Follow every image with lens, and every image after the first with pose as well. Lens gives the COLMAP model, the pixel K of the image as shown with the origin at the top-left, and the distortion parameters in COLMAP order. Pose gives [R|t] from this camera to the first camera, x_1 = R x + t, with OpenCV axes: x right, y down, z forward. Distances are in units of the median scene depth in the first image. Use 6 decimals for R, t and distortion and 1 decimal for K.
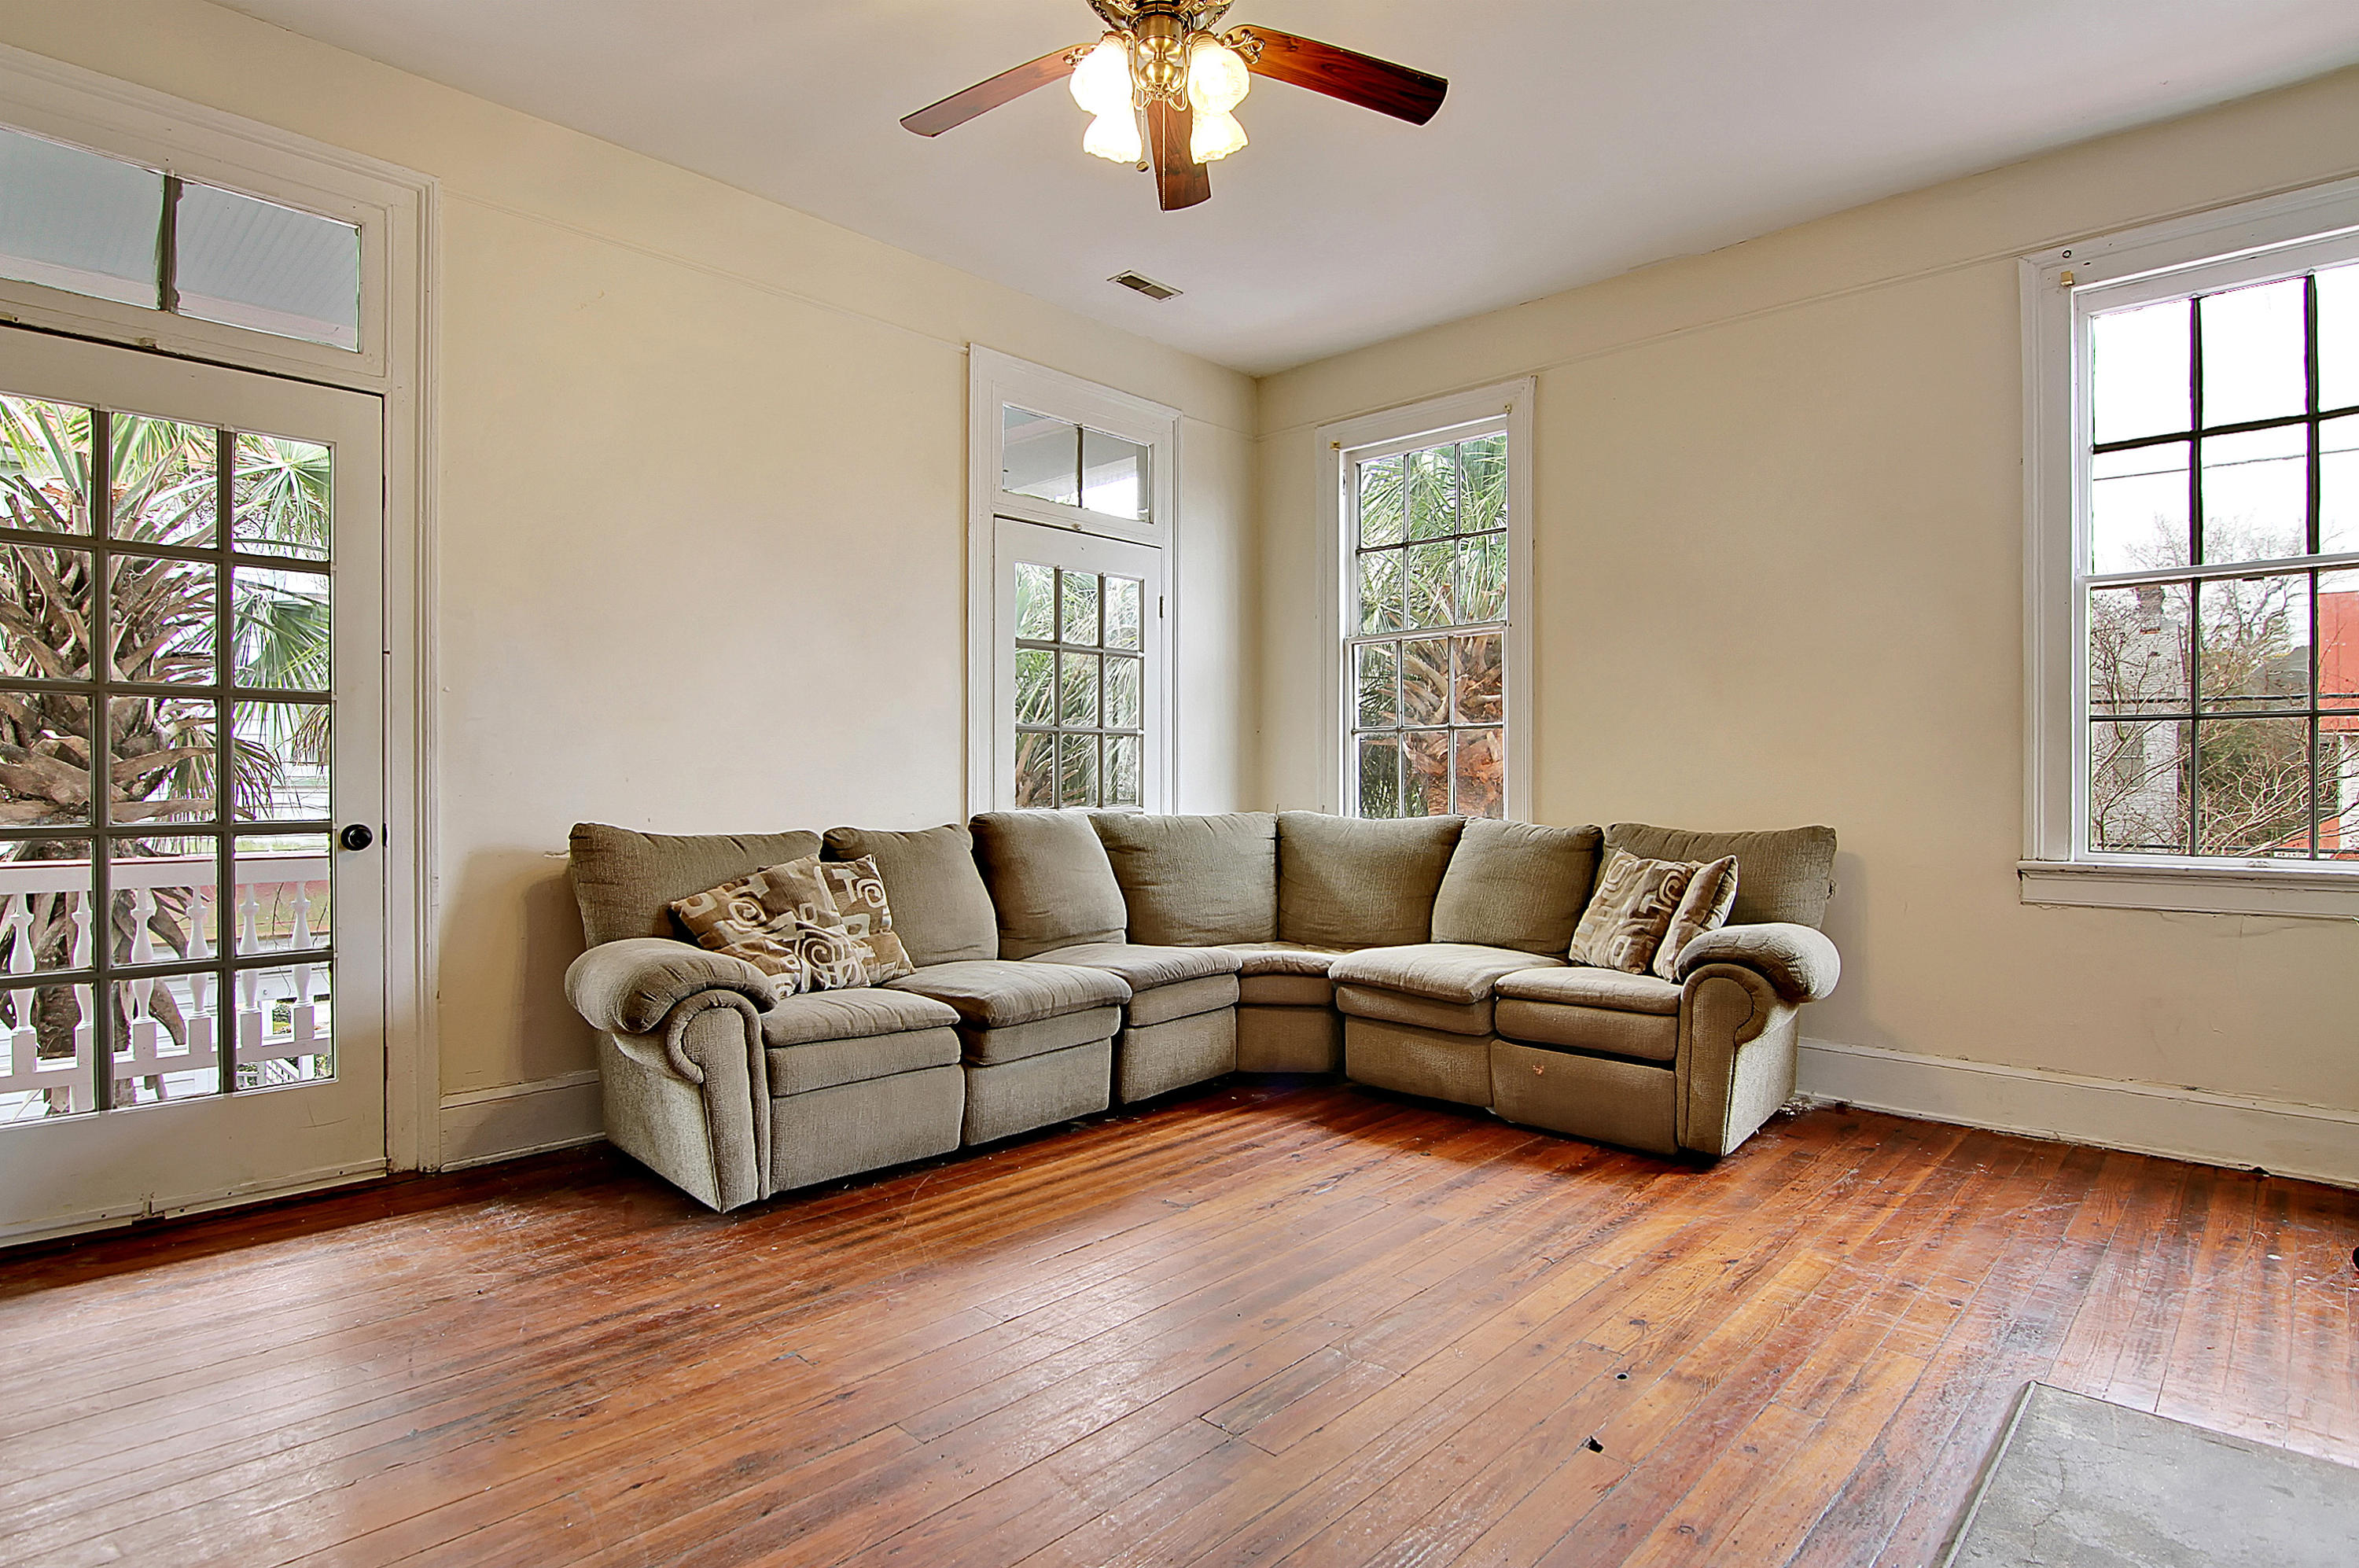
lens RADIAL K [[1211.4, 0, 1172.5], [0, 1211.4, 768.7], [0, 0, 1]] dist [0.003982, -0.011222]
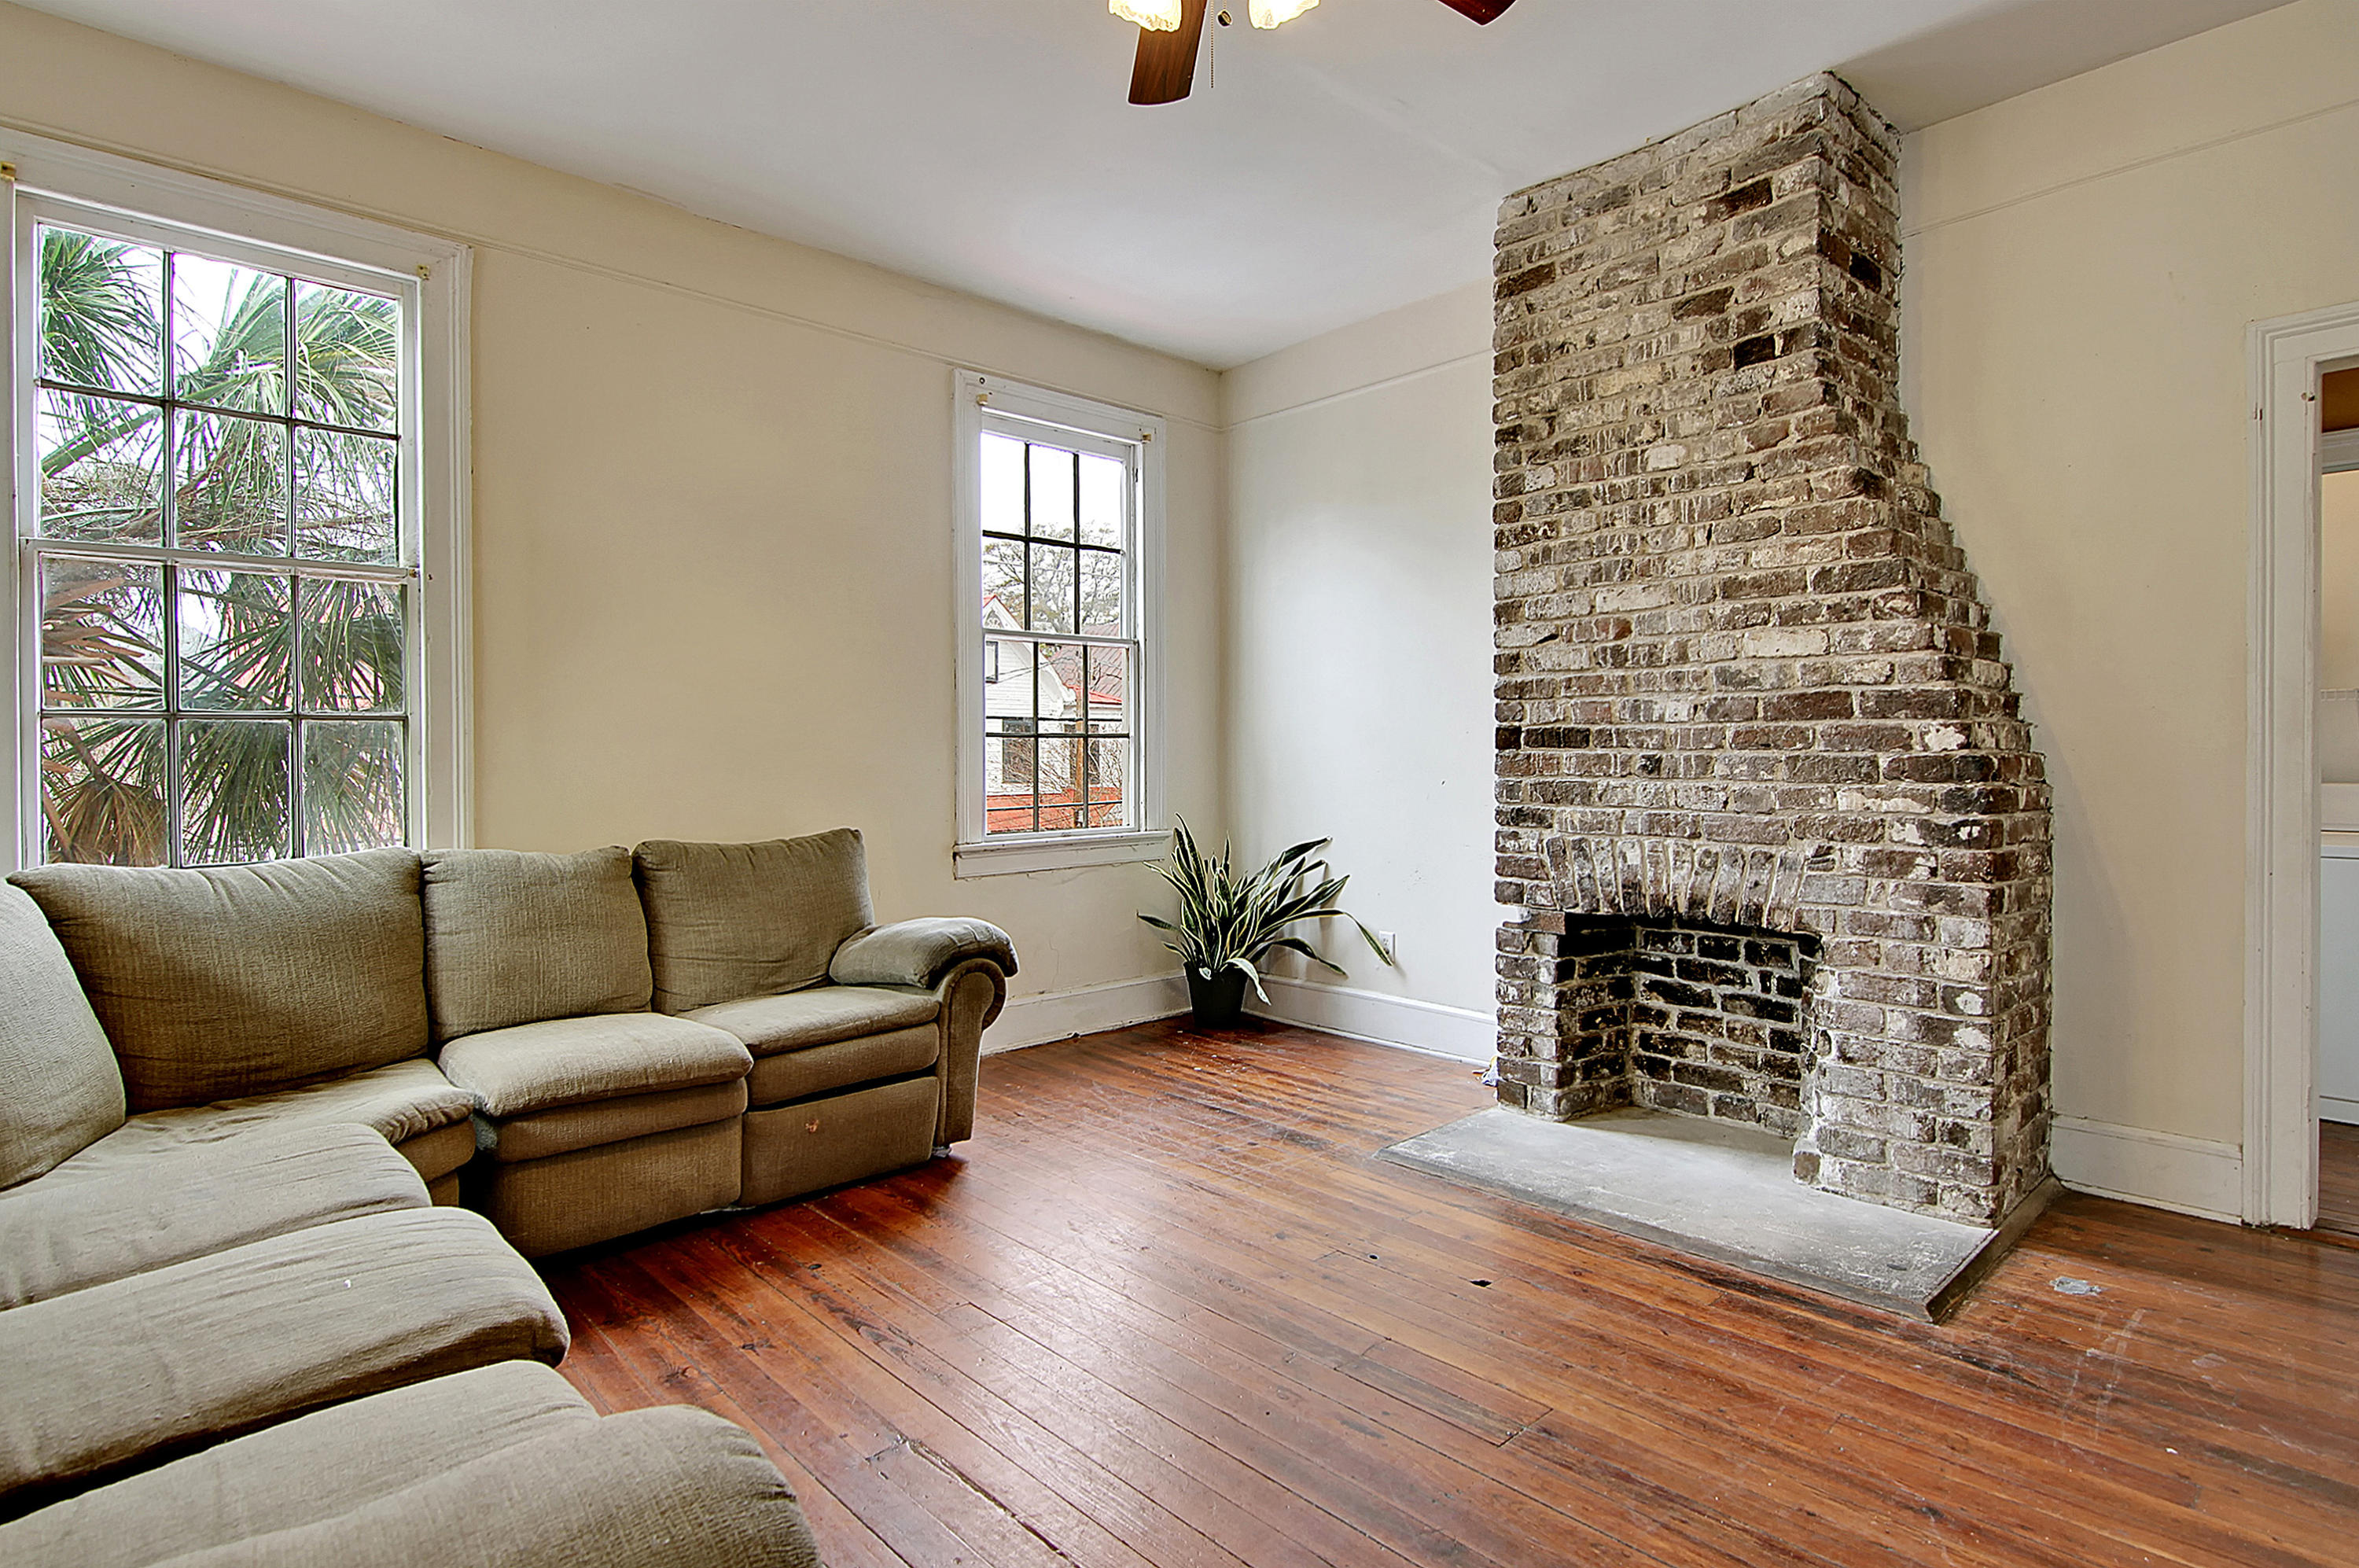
lens RADIAL K [[1218.8, 0, 1209.0], [0, 1218.8, 766.2], [0, 0, 1]] dist [0.002858, -0.000343]
pose [[0.040907, -0.009639, 0.999116, -0.592247], [-0.000418, 0.999953, 0.009665, -0.020503], [-0.999163, -0.000813, 0.040901, 0.718935]]
